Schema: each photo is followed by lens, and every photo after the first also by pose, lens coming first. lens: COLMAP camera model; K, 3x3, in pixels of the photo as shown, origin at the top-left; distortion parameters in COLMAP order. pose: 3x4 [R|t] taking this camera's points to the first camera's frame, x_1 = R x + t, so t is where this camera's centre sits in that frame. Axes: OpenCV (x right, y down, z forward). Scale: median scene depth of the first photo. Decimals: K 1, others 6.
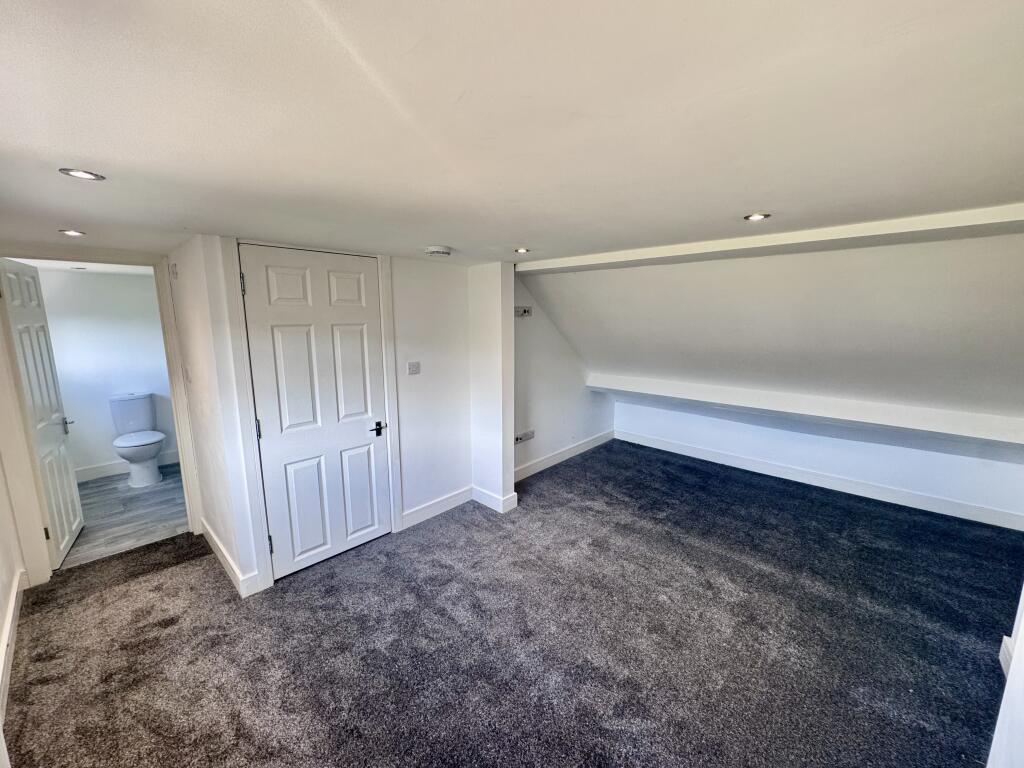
lens RADIAL K [[406.8, 0, 501.5], [0, 406.8, 382.8], [0, 0, 1]] dist [-0.001229, -0.000879]
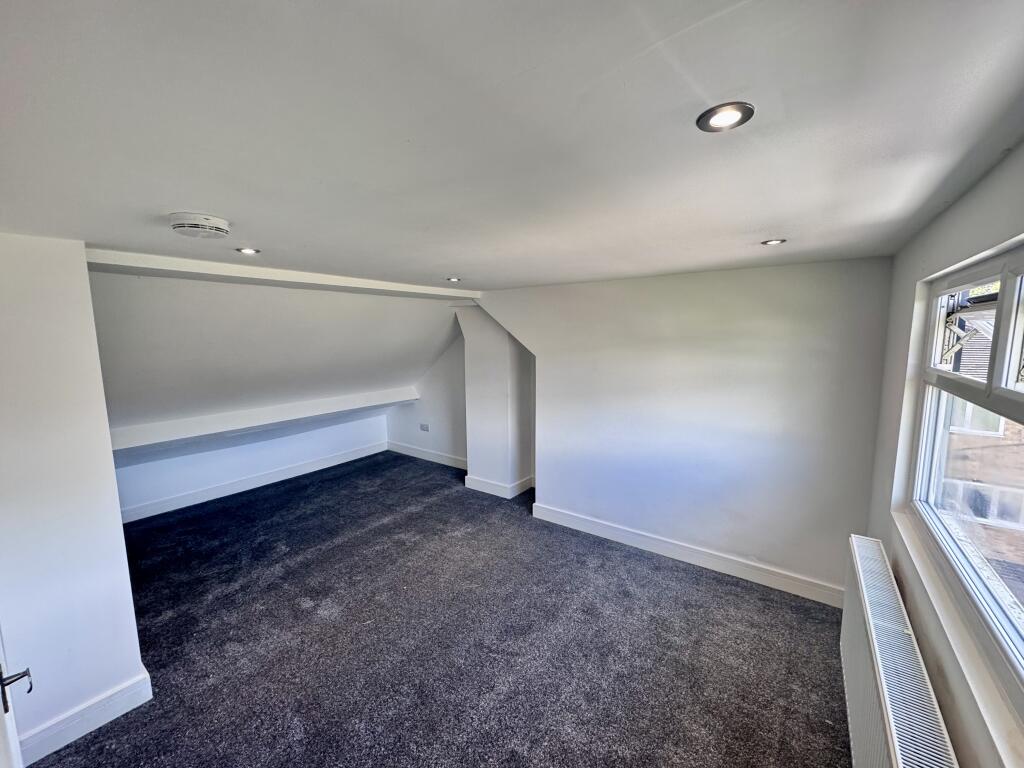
lens RADIAL K [[406.8, 0, 509.5], [0, 406.8, 385.3], [0, 0, 1]] dist [-0.001229, -0.000879]
pose [[-0.124627, -0.127189, 0.984018, -0.572297], [0.170263, 0.974297, 0.147496, -0.102641], [-0.977486, 0.185924, -0.099768, 0.507786]]
